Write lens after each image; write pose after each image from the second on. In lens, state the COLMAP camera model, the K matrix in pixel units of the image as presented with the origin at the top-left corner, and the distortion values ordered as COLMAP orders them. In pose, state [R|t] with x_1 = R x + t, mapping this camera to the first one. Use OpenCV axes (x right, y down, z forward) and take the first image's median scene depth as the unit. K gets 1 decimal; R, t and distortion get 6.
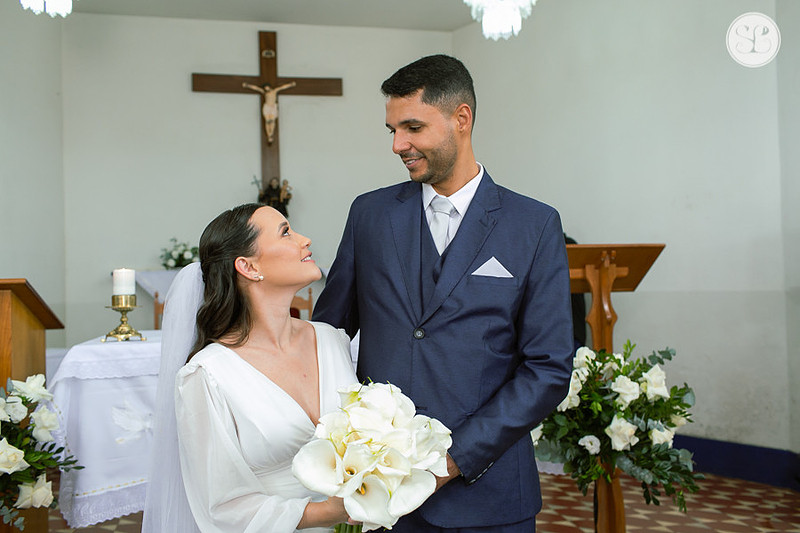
lens RADIAL K [[829.3, 0, 419.8], [0, 829.3, 251.7], [0, 0, 1]] dist [0.006053, -0.007317]
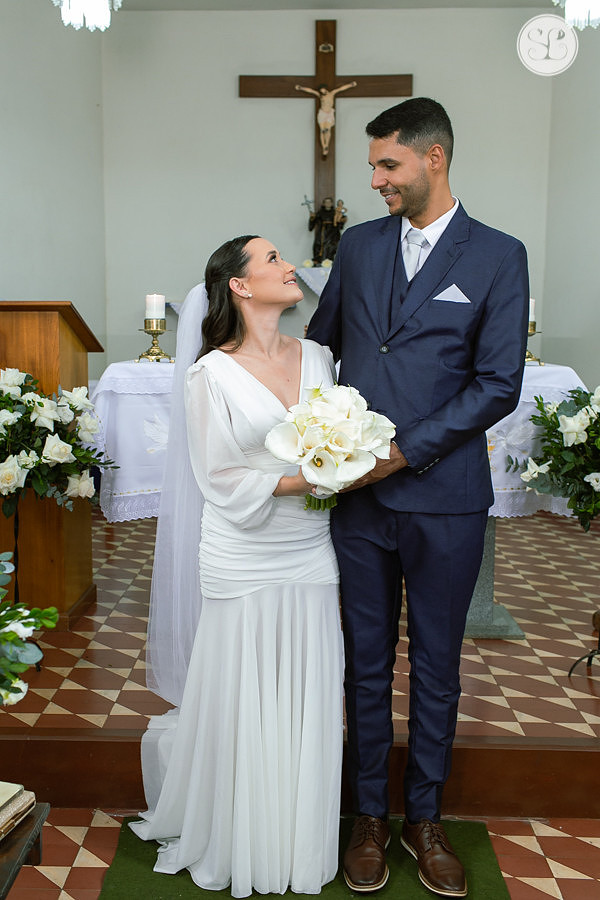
lens RADIAL K [[1067.3, 0, 240.3], [0, 1067.3, 449.3], [0, 0, 1]] dist [-0.001686, 0.000742]
pose [[0.961243, 0.058582, -0.269406, 0.141156], [-0.017823, 0.988325, 0.151315, 0.009357], [0.275125, -0.140649, 0.951065, -0.329099]]
